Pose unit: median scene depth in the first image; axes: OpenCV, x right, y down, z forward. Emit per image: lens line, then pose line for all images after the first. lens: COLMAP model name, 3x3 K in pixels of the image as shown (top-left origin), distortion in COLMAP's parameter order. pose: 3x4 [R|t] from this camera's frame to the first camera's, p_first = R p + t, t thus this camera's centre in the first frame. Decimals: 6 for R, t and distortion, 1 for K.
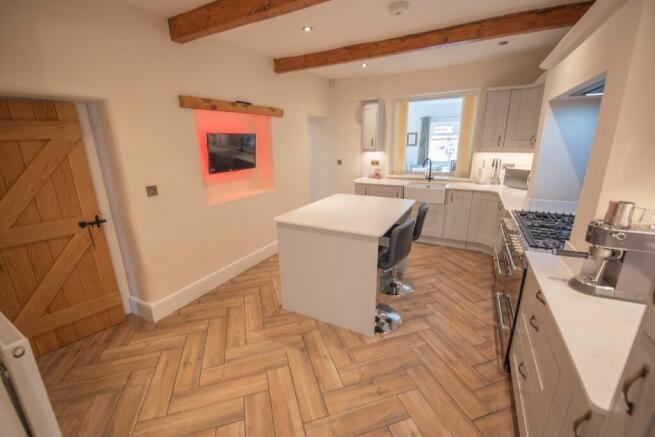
lens RADIAL K [[278.9, 0, 329.9], [0, 278.9, 218.0], [0, 0, 1]] dist [-0.002050, -0.000385]
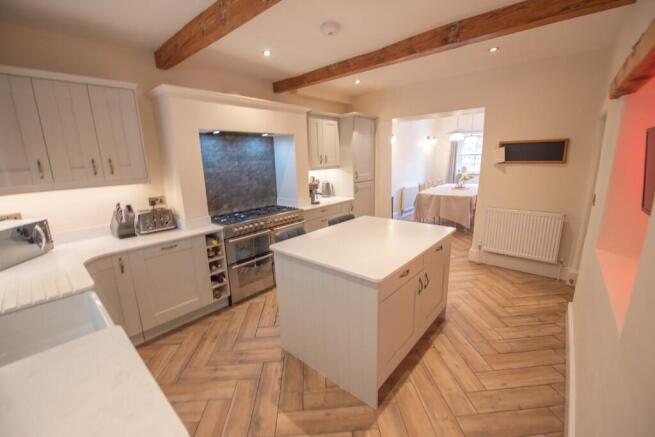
lens RADIAL K [[260.8, 0, 327.5], [0, 260.8, 218.5], [0, 0, 1]] dist [-0.022051, -0.000092]
pose [[-0.967496, -0.012460, 0.252578, 0.005673], [0.109853, 0.878920, 0.464146, -0.369671], [-0.227779, 0.476806, -0.848983, 1.358011]]
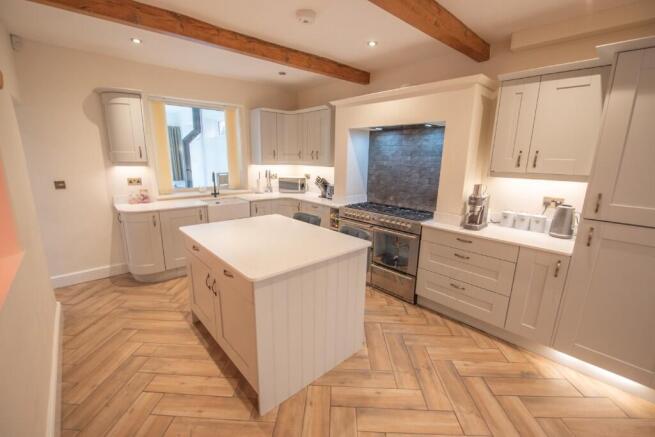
lens RADIAL K [[278.9, 0, 329.9], [0, 278.9, 218.0], [0, 0, 1]] dist [-0.002050, -0.000385]
pose [[0.336888, -0.186245, 0.922941, -0.481300], [0.229477, 0.966923, 0.111358, -0.106556], [-0.913152, 0.174279, 0.368483, 0.442776]]
